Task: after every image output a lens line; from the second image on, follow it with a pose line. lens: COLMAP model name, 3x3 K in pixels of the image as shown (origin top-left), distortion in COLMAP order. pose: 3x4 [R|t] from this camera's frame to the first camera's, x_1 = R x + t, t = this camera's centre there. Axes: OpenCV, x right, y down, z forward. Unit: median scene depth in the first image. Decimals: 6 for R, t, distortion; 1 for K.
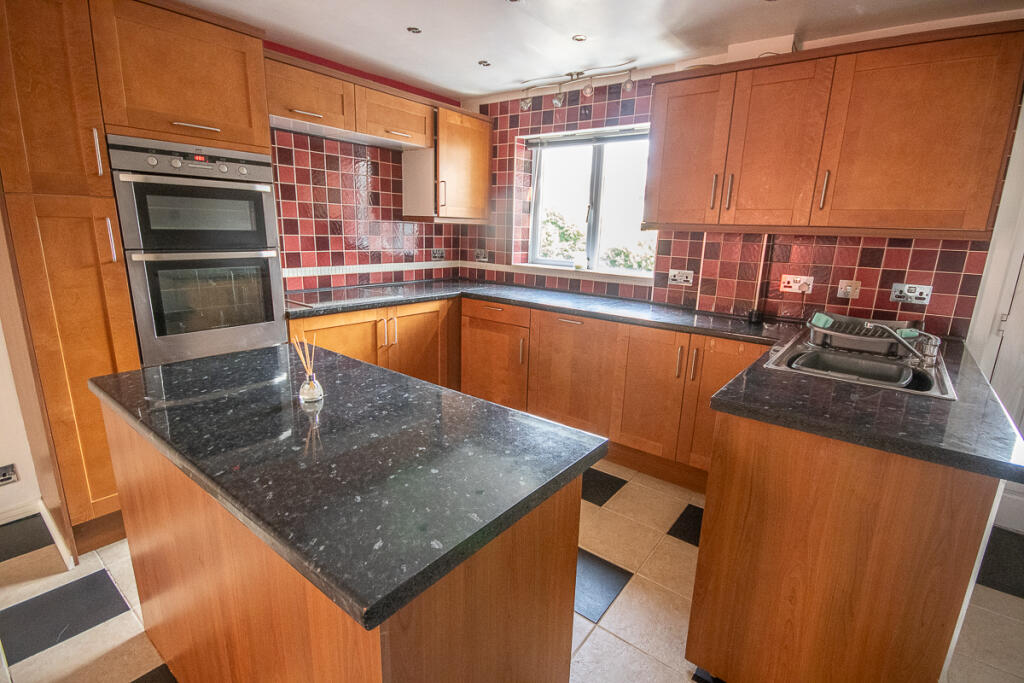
lens RADIAL K [[481.3, 0, 516.3], [0, 481.3, 337.0], [0, 0, 1]] dist [0.007816, -0.000579]
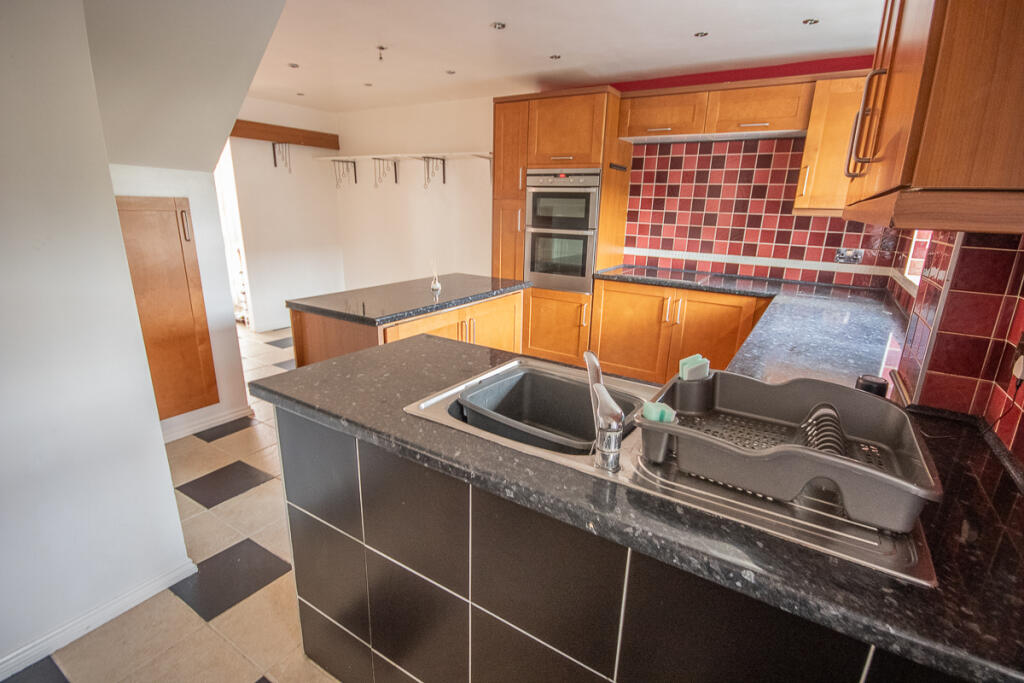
lens RADIAL K [[481.3, 0, 511.8], [0, 481.3, 339.2], [0, 0, 1]] dist [0.007816, -0.000579]
pose [[0.091979, 0.238547, -0.966765, 1.018826], [-0.249457, 0.945441, 0.209552, -0.112981], [0.964008, 0.221892, 0.146468, 0.613823]]
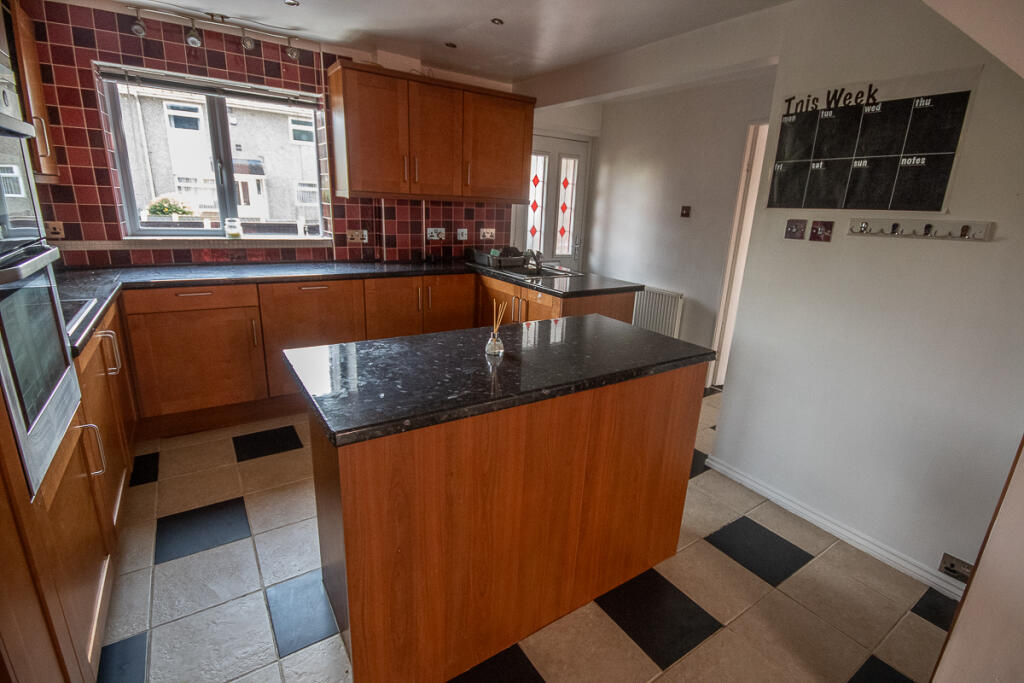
lens RADIAL K [[481.3, 0, 514.7], [0, 481.3, 340.3], [0, 0, 1]] dist [0.007816, -0.000579]
pose [[0.319946, -0.278769, 0.905496, -0.746308], [0.182299, 0.955988, 0.229901, -0.087015], [-0.929732, 0.091515, 0.356684, 0.249503]]
